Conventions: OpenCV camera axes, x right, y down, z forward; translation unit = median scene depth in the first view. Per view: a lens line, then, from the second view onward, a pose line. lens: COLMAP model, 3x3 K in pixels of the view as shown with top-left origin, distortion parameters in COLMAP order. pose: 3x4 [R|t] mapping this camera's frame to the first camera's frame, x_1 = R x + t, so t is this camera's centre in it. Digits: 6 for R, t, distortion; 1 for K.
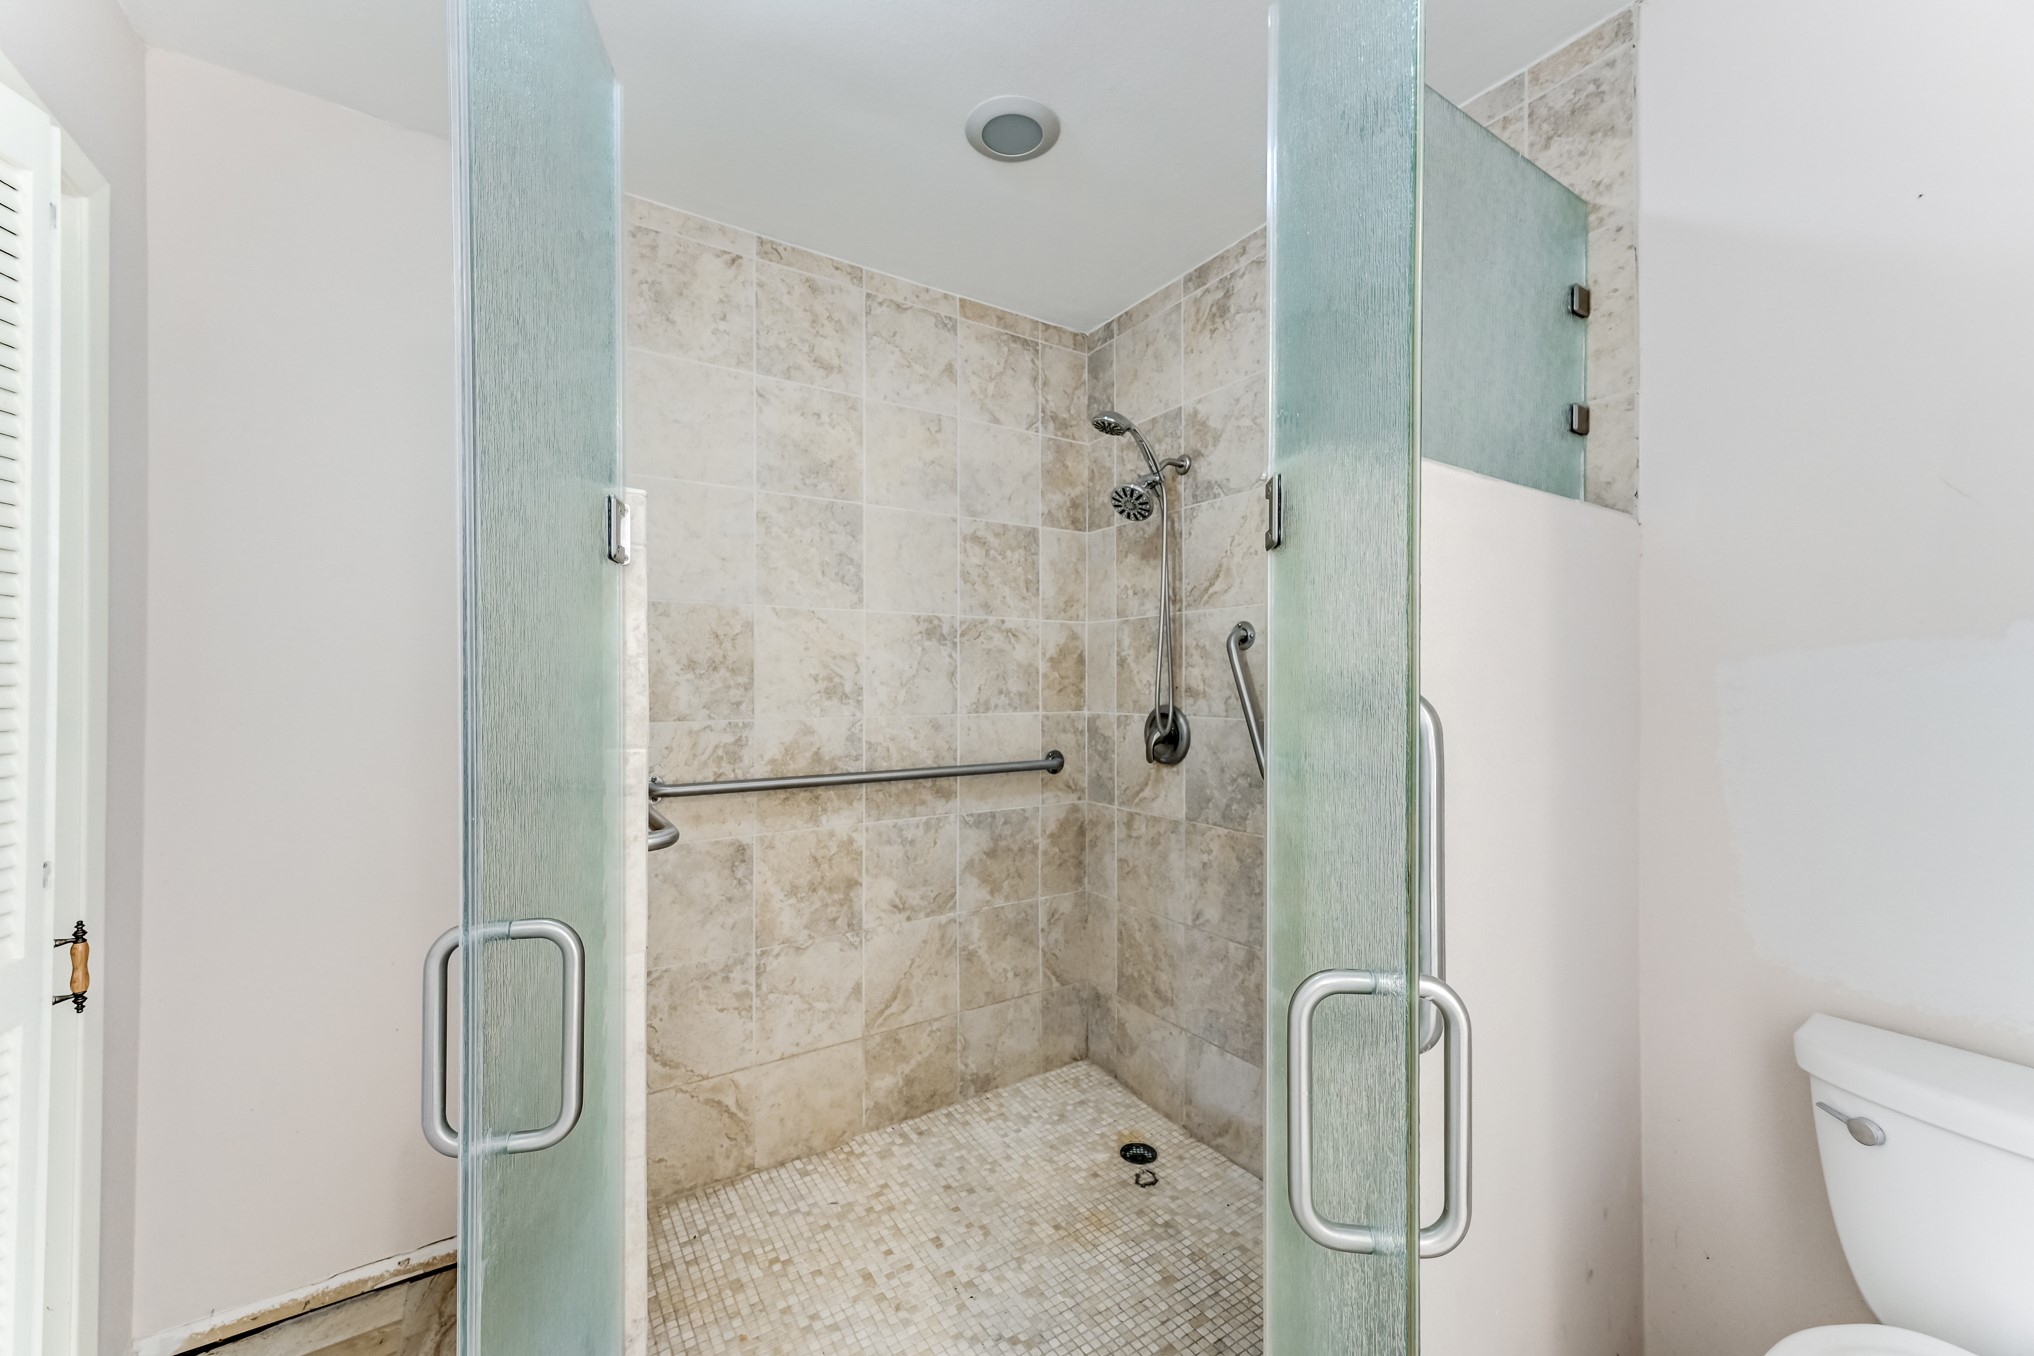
lens RADIAL K [[792.8, 0, 1015.8], [0, 792.8, 670.5], [0, 0, 1]] dist [0.012171, 0.000479]
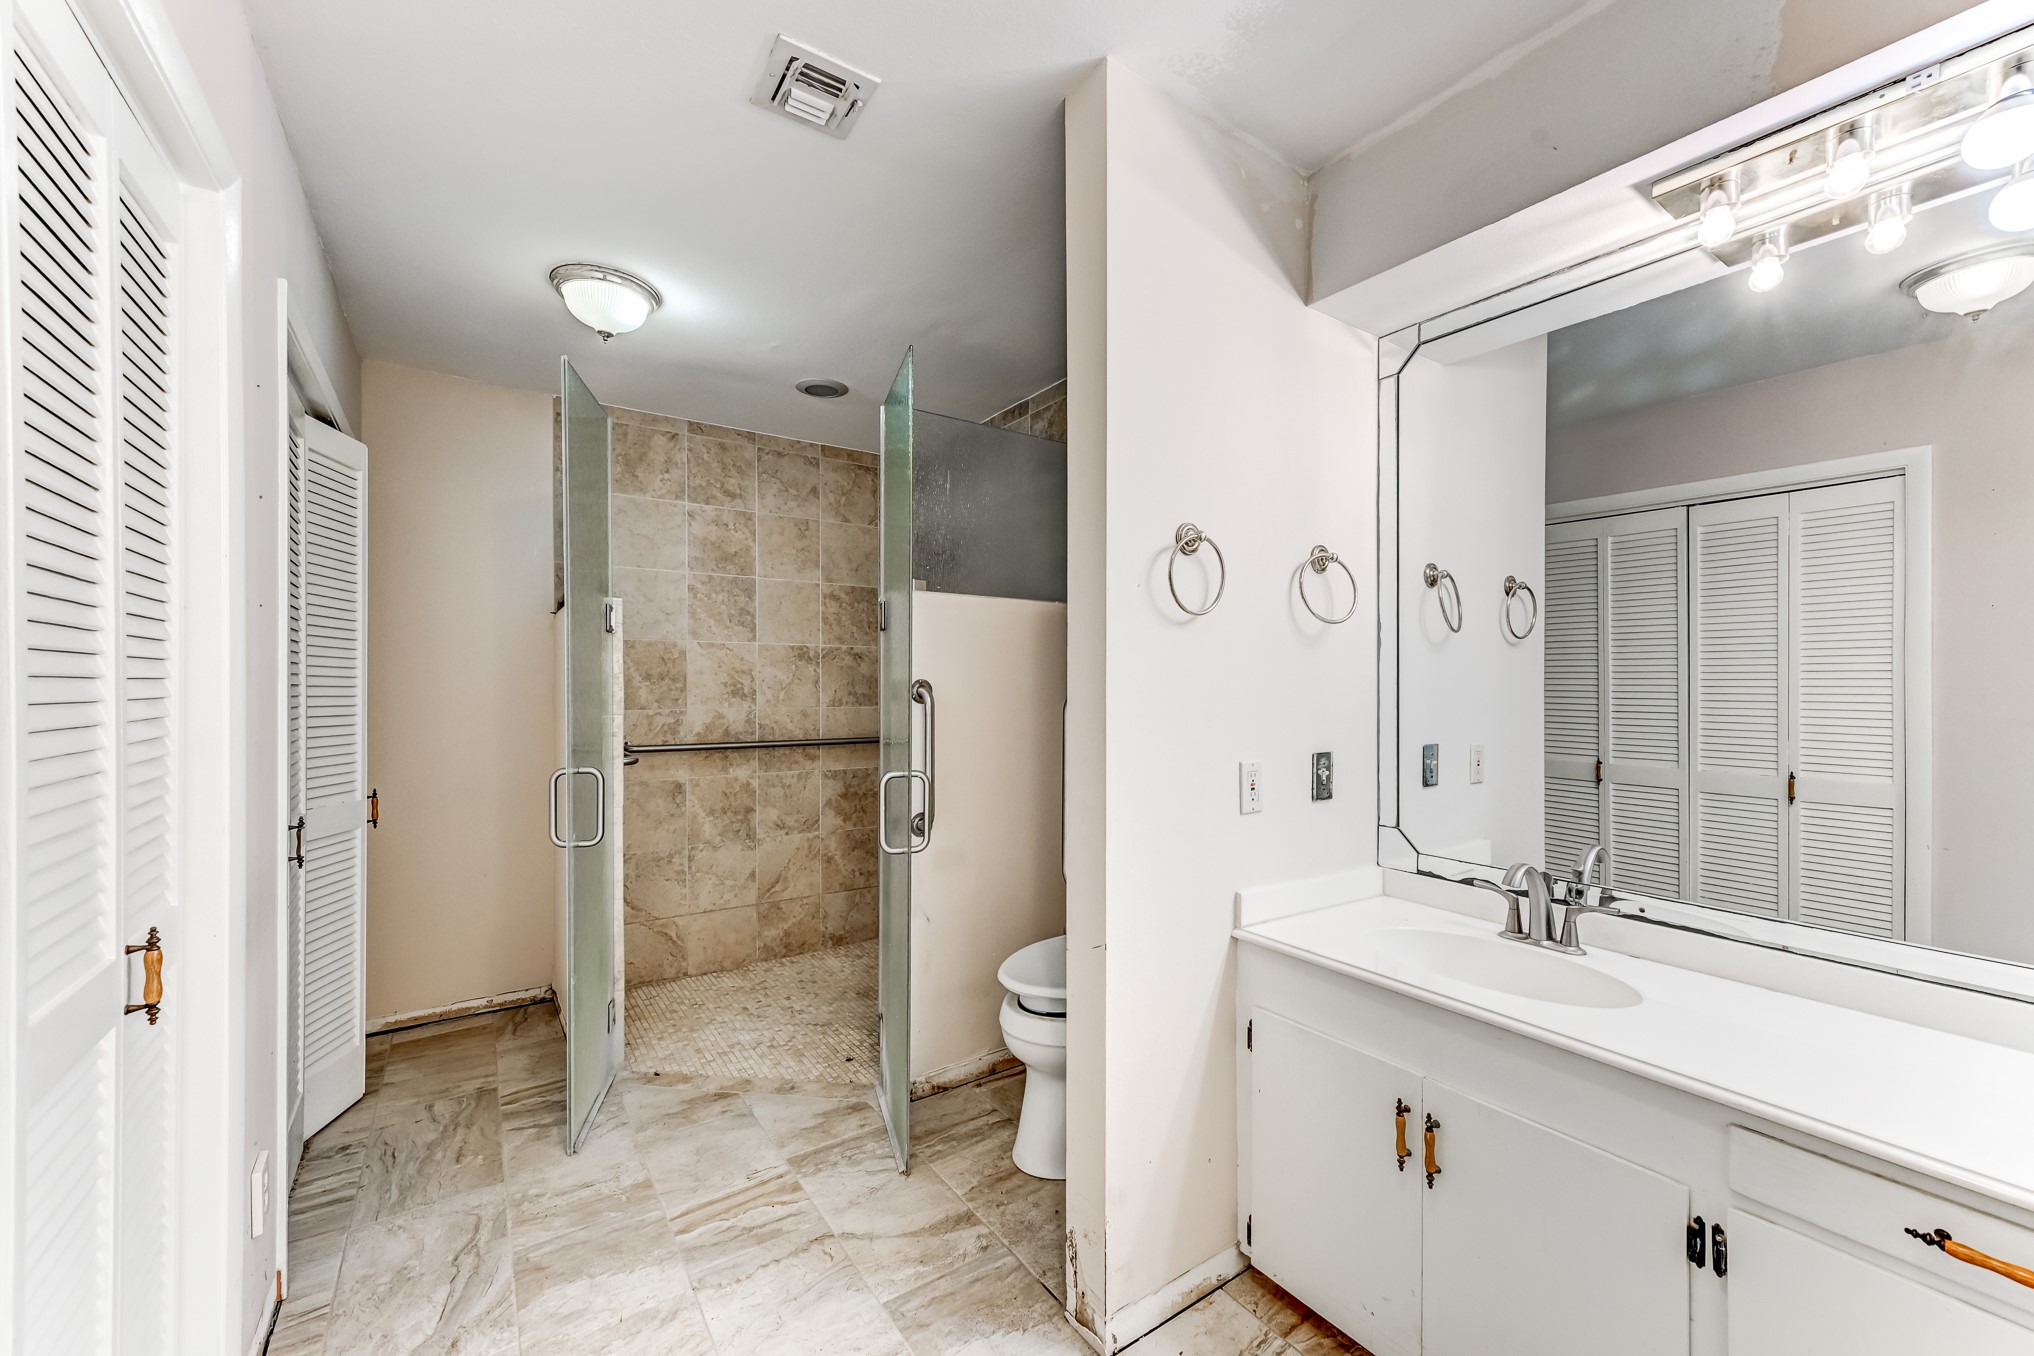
lens RADIAL K [[792.8, 0, 1015.5], [0, 792.8, 686.9], [0, 0, 1]] dist [0.012171, 0.000479]
pose [[0.999523, 0.003364, 0.030684, 0.300152], [-0.003781, 0.999901, 0.013549, -0.009658], [-0.030635, -0.013659, 0.999437, -0.669559]]
